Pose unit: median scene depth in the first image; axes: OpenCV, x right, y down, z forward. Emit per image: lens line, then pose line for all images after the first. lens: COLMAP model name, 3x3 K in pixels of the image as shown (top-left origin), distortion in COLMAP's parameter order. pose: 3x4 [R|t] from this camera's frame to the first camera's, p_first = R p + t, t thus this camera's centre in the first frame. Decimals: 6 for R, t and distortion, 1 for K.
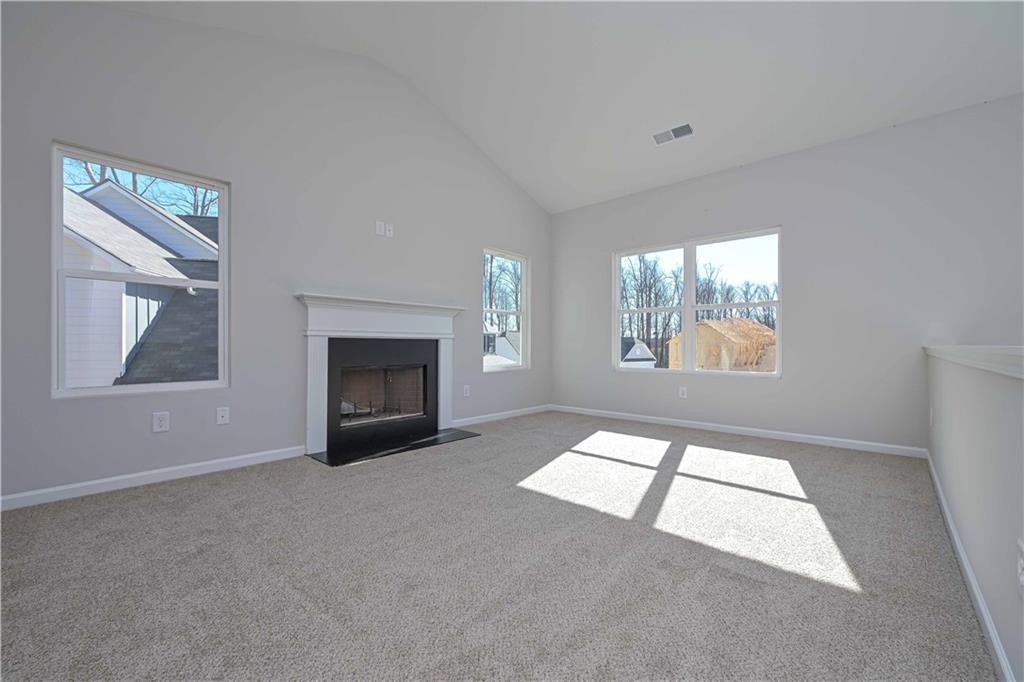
lens RADIAL K [[418.2, 0, 510.4], [0, 418.2, 346.0], [0, 0, 1]] dist [0.000791, -0.000309]
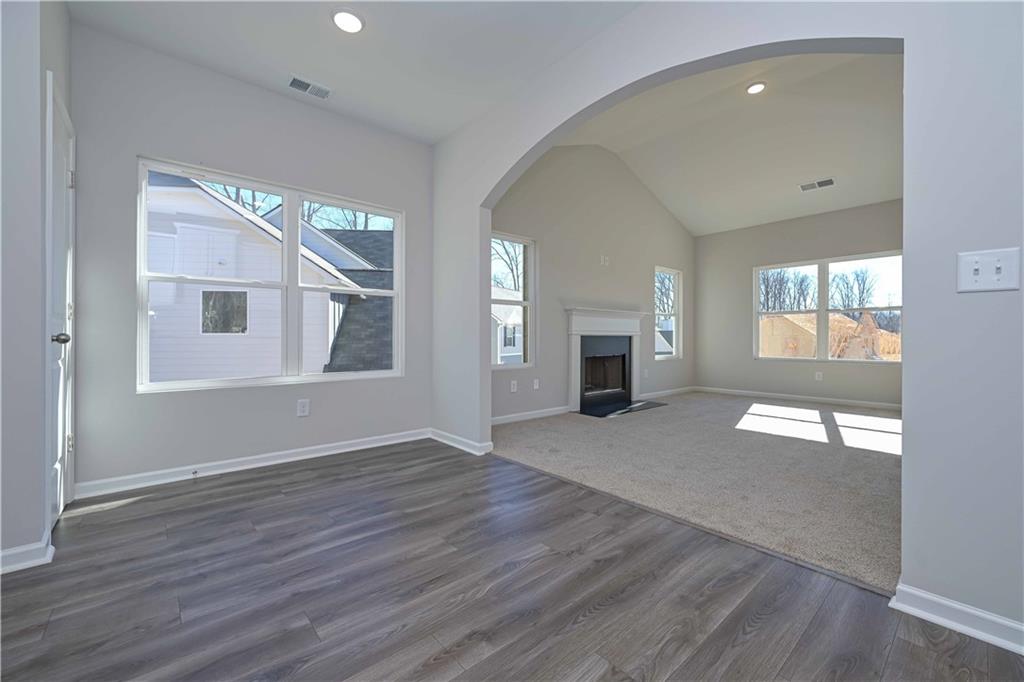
lens RADIAL K [[418.2, 0, 514.6], [0, 418.2, 336.9], [0, 0, 1]] dist [0.000791, -0.000309]
pose [[0.993228, -0.002426, -0.116159, -0.422485], [0.001924, 0.999988, -0.004429, -0.007824], [0.116168, 0.004176, 0.993221, -0.452914]]
